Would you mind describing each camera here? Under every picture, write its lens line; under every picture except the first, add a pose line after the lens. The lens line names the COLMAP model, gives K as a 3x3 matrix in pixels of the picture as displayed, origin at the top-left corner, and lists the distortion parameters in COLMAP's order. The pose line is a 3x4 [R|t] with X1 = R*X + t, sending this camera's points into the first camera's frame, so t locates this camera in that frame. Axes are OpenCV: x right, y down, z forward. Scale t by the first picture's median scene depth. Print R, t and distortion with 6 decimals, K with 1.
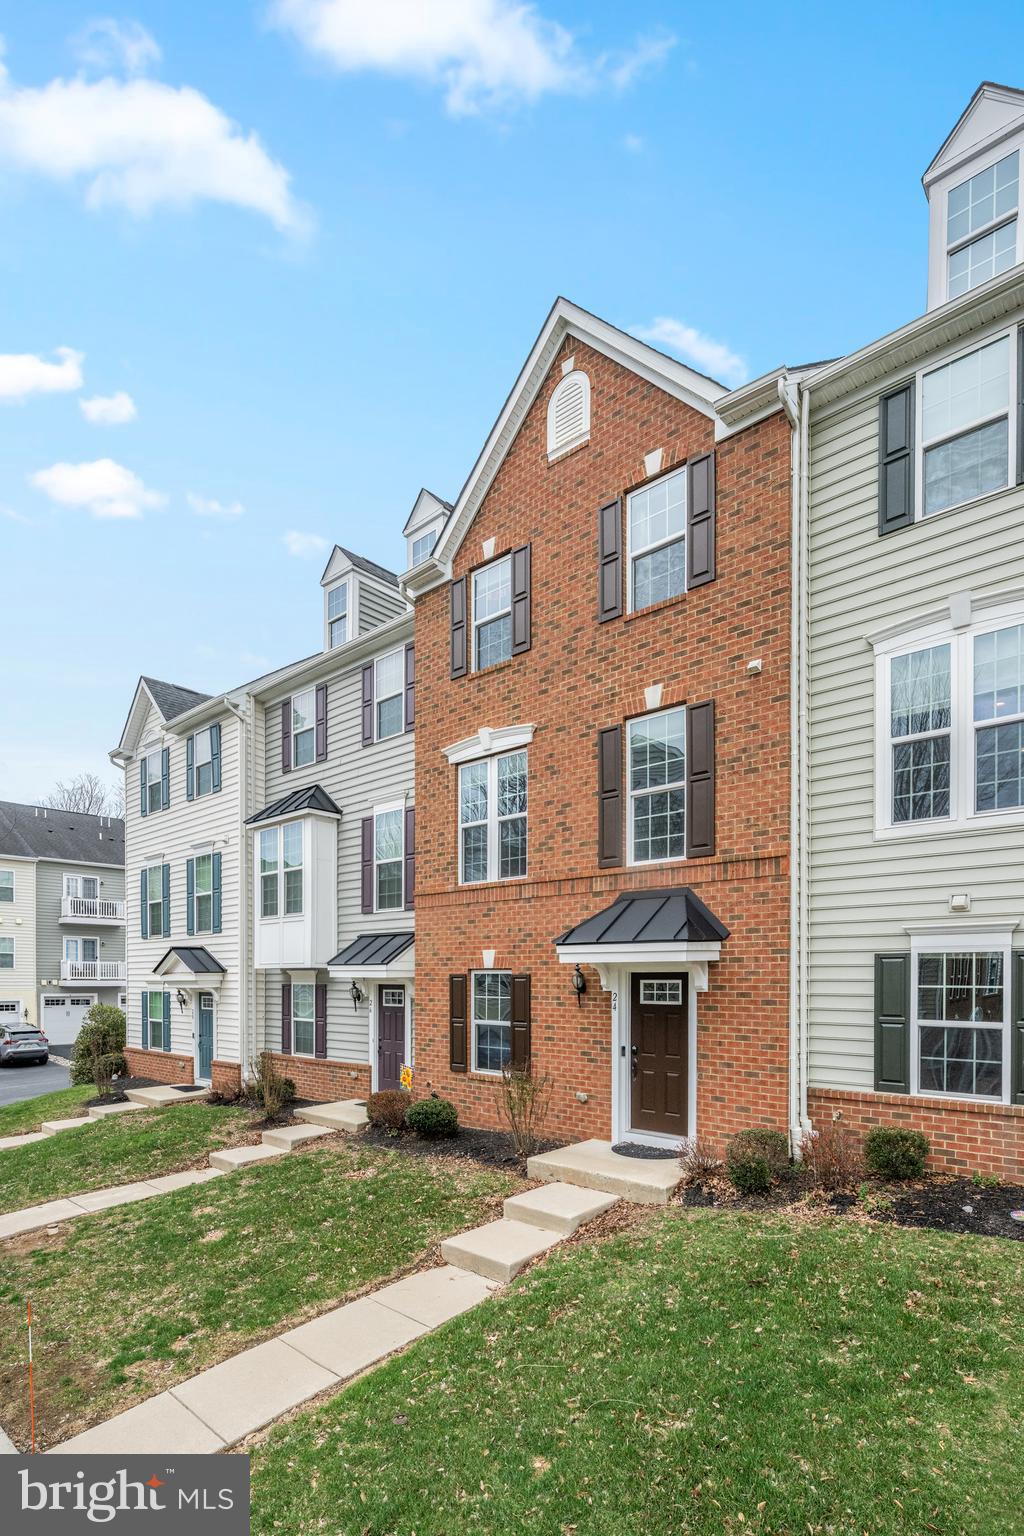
lens RADIAL K [[768.3, 0, 558.0], [0, 768.3, 973.2], [0, 0, 1]] dist [0.000512, -0.000478]
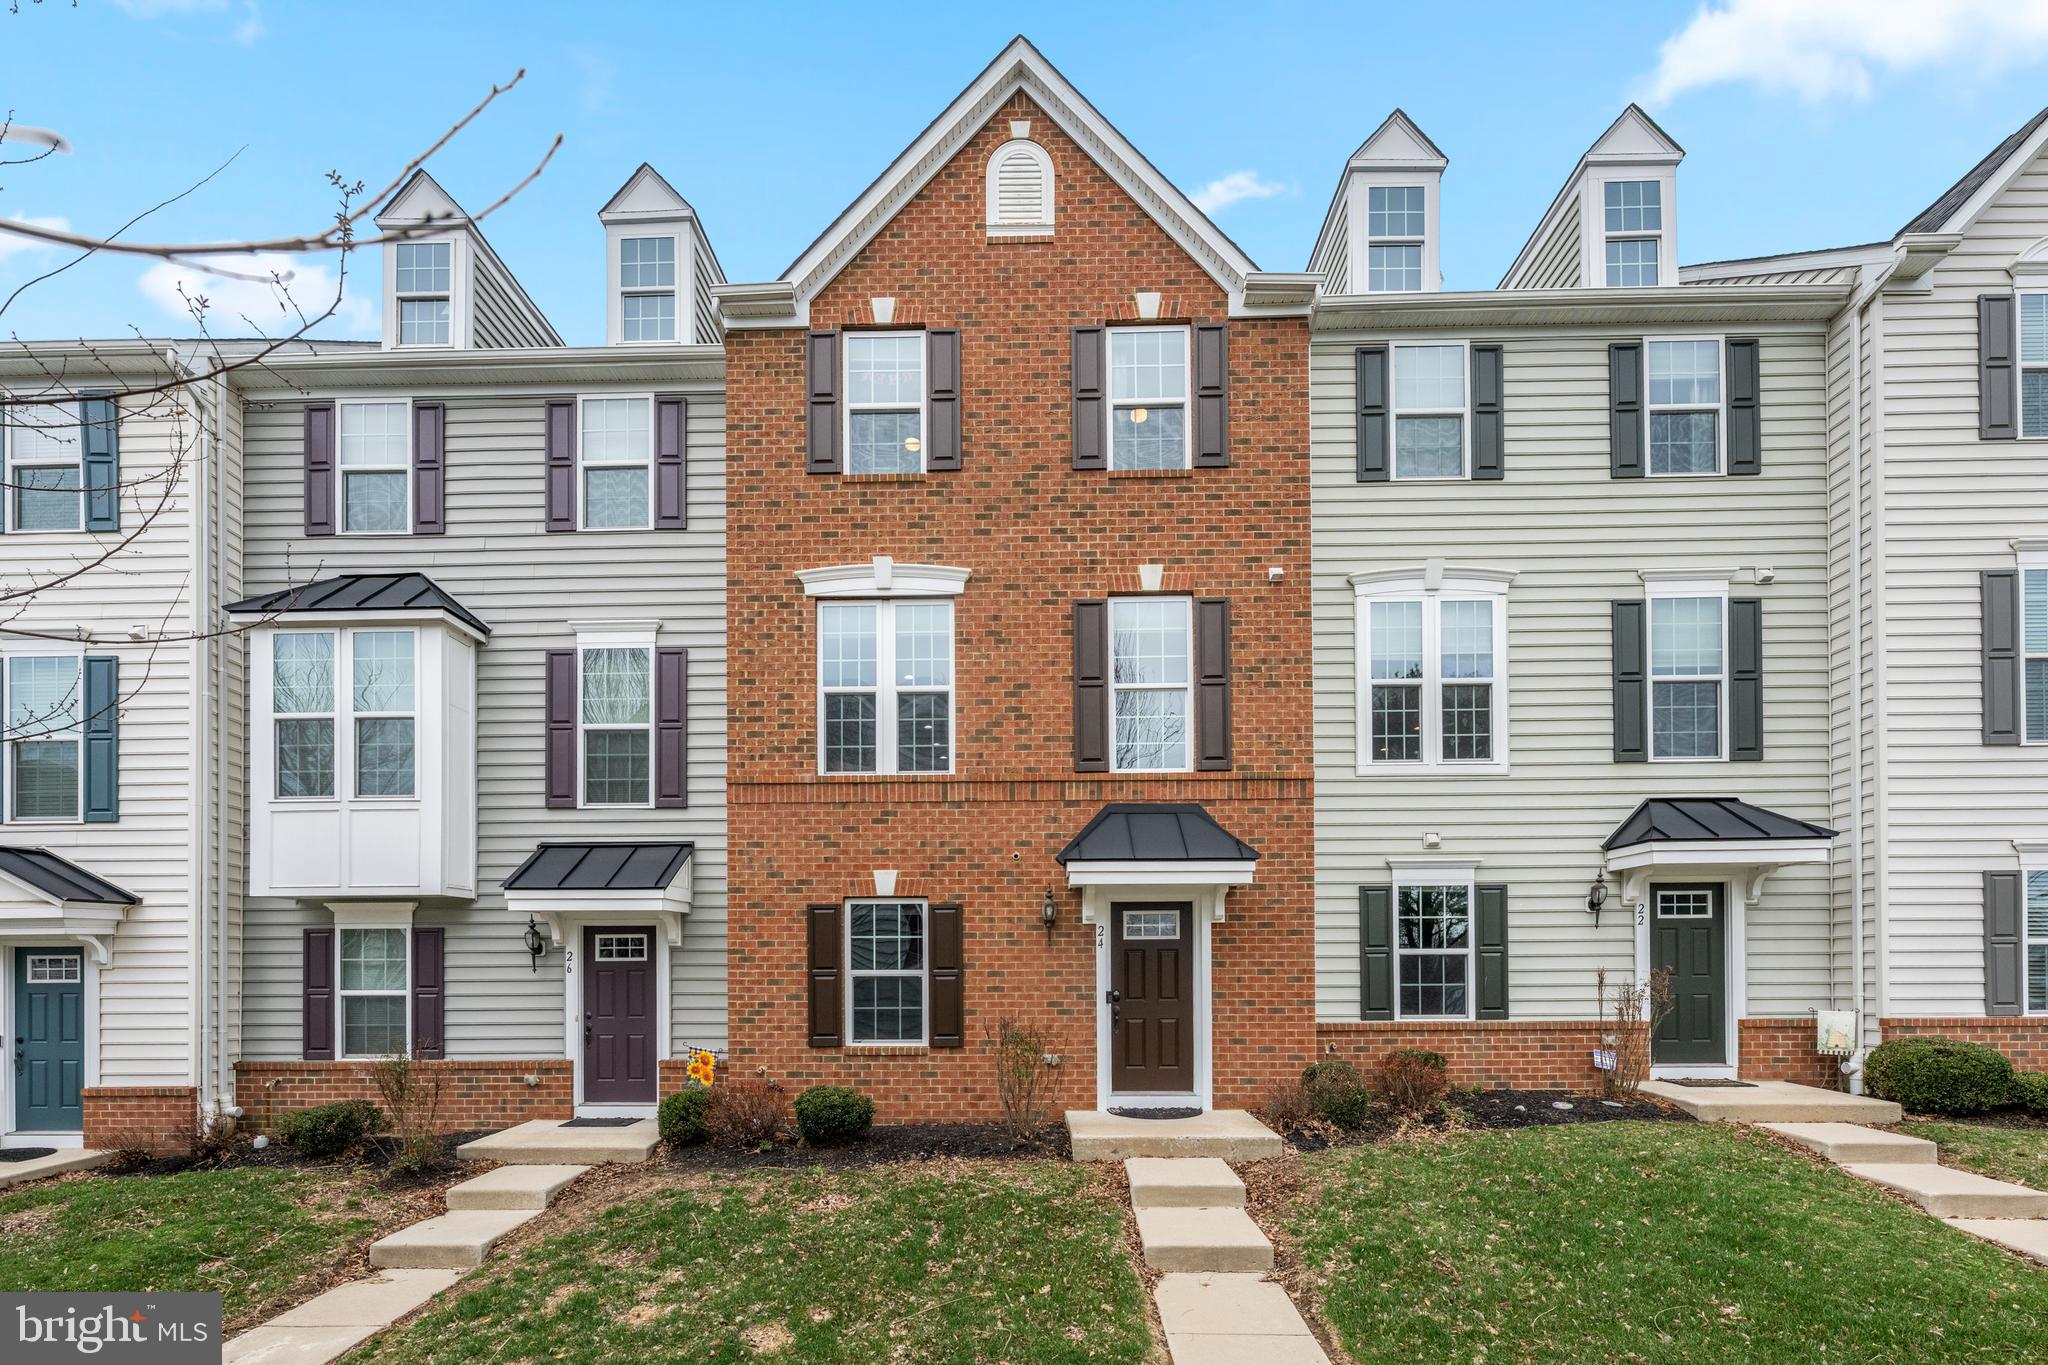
lens RADIAL K [[868.6, 0, 1154.6], [0, 868.6, 938.0], [0, 0, 1]] dist [-0.000191, -0.000300]
pose [[0.763412, 0.004834, 0.645894, -0.479464], [0.005753, 0.999881, -0.014283, 0.051990], [-0.645886, 0.014619, 0.763294, 0.262261]]
